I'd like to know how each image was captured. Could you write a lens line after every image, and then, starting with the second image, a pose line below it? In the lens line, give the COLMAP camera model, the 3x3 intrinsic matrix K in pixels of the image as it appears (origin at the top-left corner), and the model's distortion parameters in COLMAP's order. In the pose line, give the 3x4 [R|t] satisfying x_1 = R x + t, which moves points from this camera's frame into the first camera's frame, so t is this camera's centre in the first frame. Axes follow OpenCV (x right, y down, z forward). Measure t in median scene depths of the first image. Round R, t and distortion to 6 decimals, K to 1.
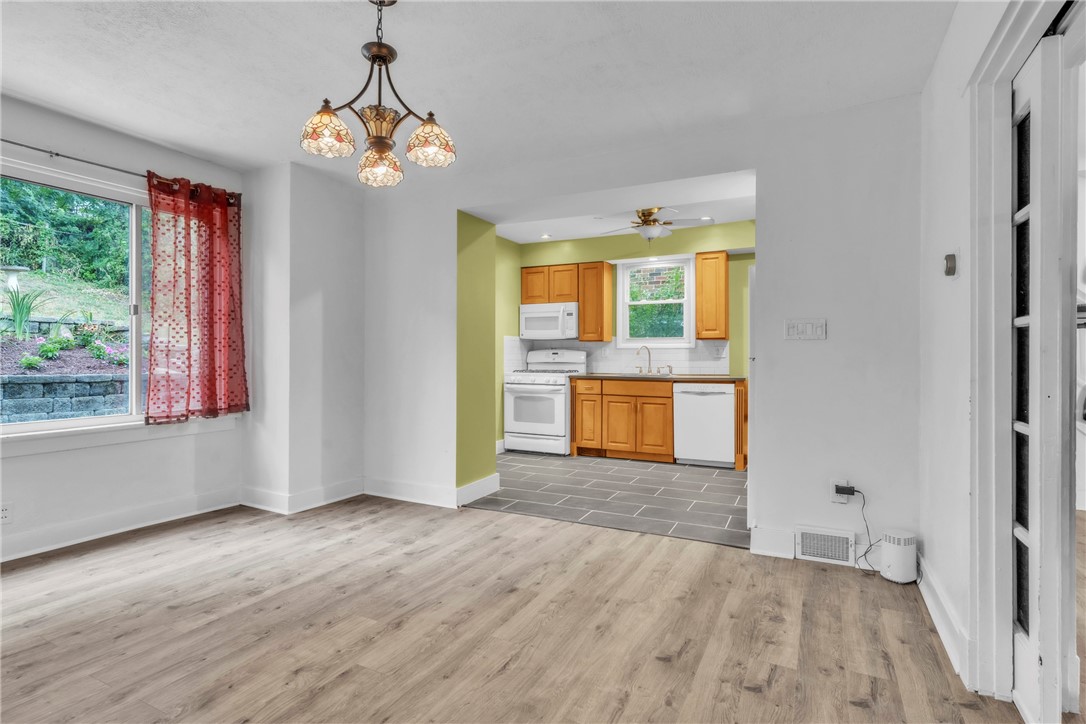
lens RADIAL K [[544.4, 0, 532.4], [0, 544.4, 356.0], [0, 0, 1]] dist [0.003212, -0.001038]
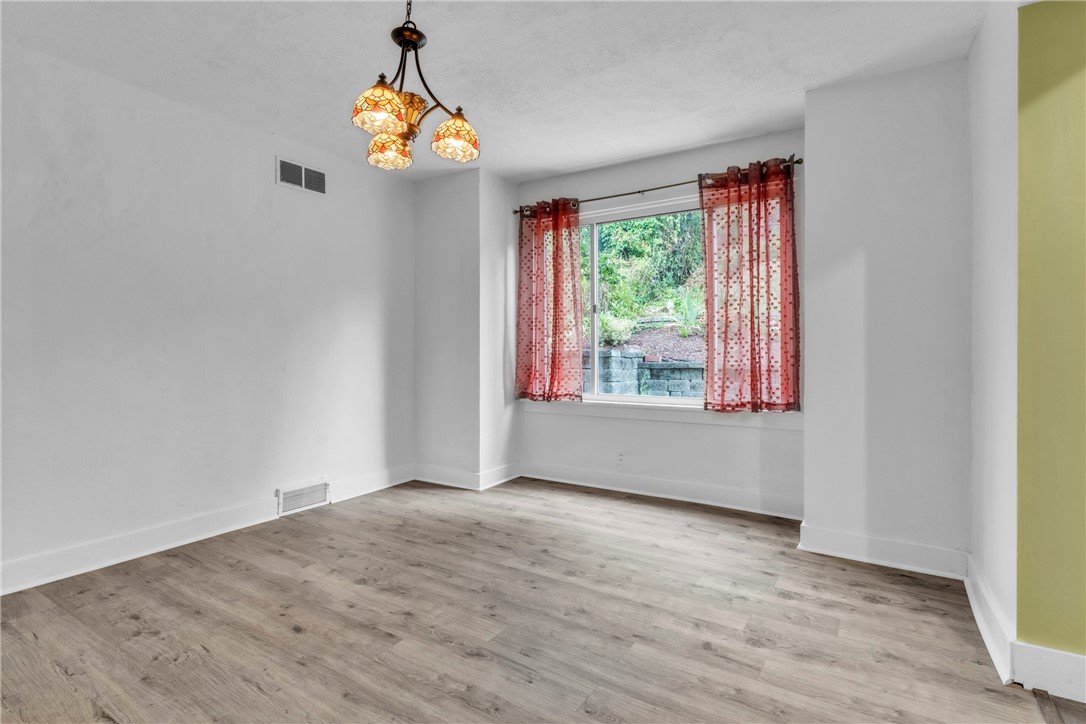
lens RADIAL K [[544.4, 0, 534.8], [0, 544.4, 347.3], [0, 0, 1]] dist [0.003212, -0.001038]
pose [[-0.093309, -0.007421, -0.995610, 0.504755], [0.005138, 0.999955, -0.007934, 0.012092], [0.995624, -0.005856, -0.093266, 0.979936]]
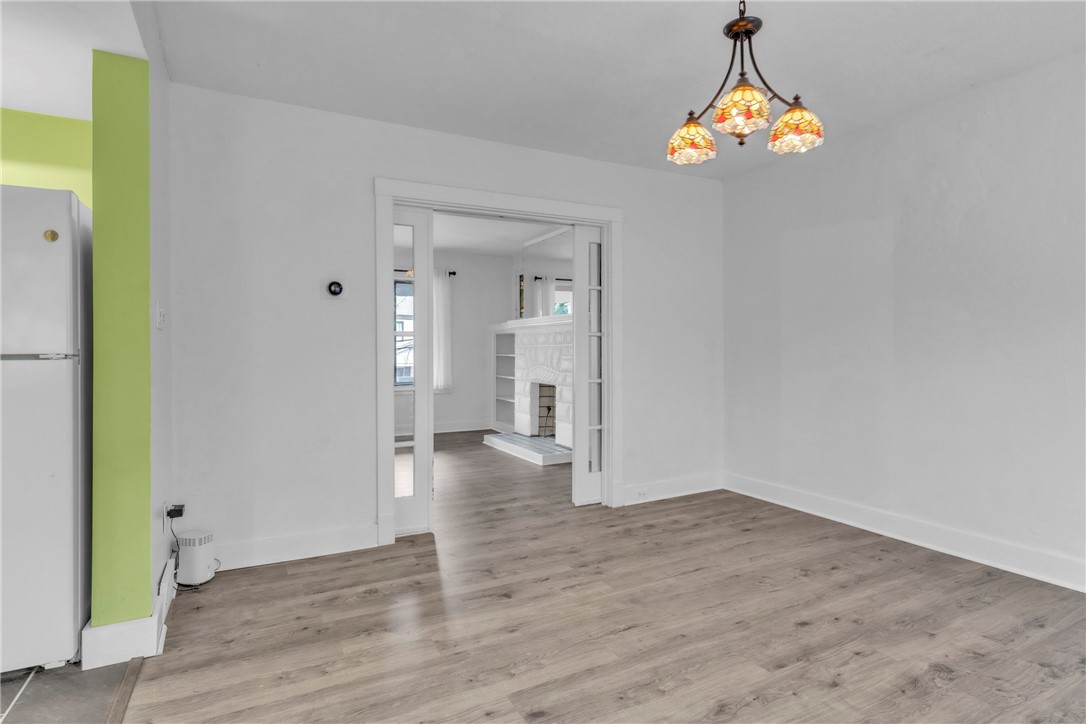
lens RADIAL K [[544.4, 0, 538.3], [0, 544.4, 353.1], [0, 0, 1]] dist [0.003212, -0.001038]
pose [[-0.819232, 0.000531, 0.573462, -0.391195], [0.000812, 1.000000, 0.000233, 0.002723], [-0.573462, 0.000657, -0.819232, 1.463687]]
